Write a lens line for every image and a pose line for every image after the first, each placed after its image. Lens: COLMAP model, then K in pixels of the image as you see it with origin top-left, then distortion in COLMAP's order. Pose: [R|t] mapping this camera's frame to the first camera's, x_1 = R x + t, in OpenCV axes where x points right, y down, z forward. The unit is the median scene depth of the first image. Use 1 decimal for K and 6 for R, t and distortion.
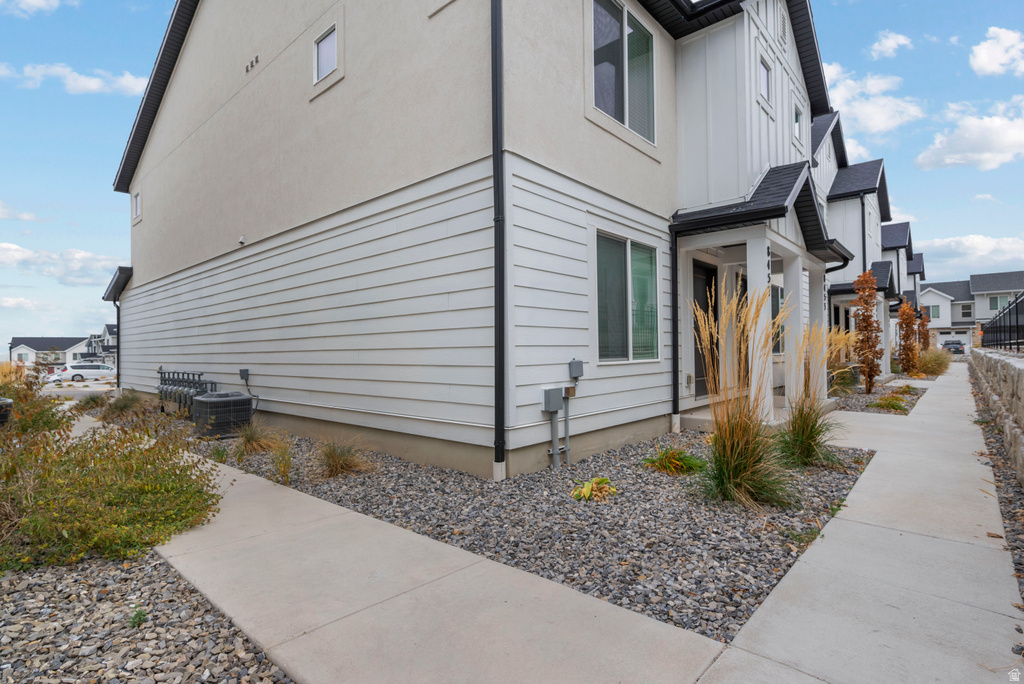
lens RADIAL K [[501.4, 0, 517.6], [0, 501.4, 342.1], [0, 0, 1]] dist [0.011875, -0.001773]
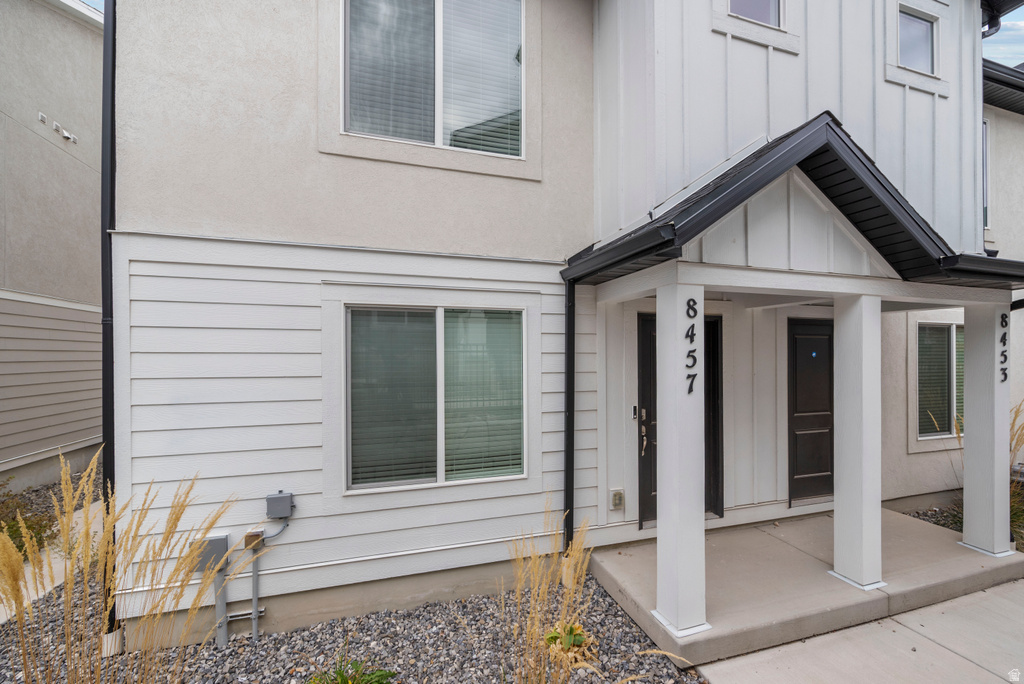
lens RADIAL K [[418.0, 0, 515.1], [0, 418.0, 353.1], [0, 0, 1]] dist [-0.000484, -0.000081]
pose [[0.855711, 0.005879, -0.517420, 0.669164], [-0.001048, 0.999953, 0.009628, -0.161263], [0.517453, -0.007697, 0.855677, 0.613992]]
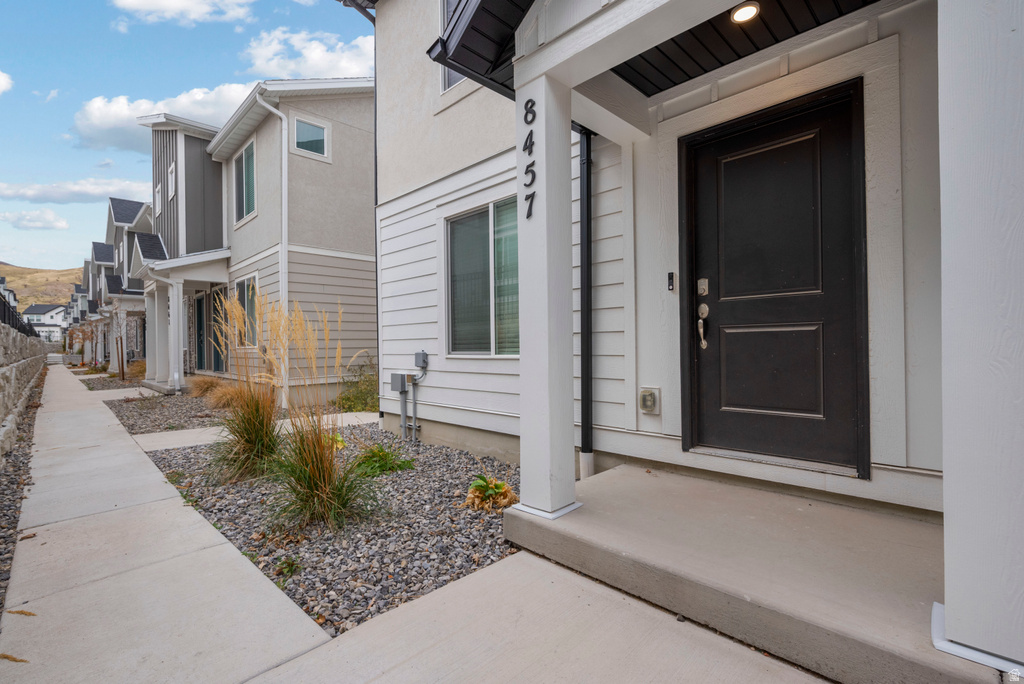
lens RADIAL K [[472.4, 0, 521.7], [0, 472.4, 347.9], [0, 0, 1]] dist [-0.003401, 0.003028]
pose [[-0.057609, 0.012123, -0.998266, 1.065289], [0.022470, 0.999689, 0.010844, 0.020135], [0.998086, -0.021806, -0.057864, 1.193827]]
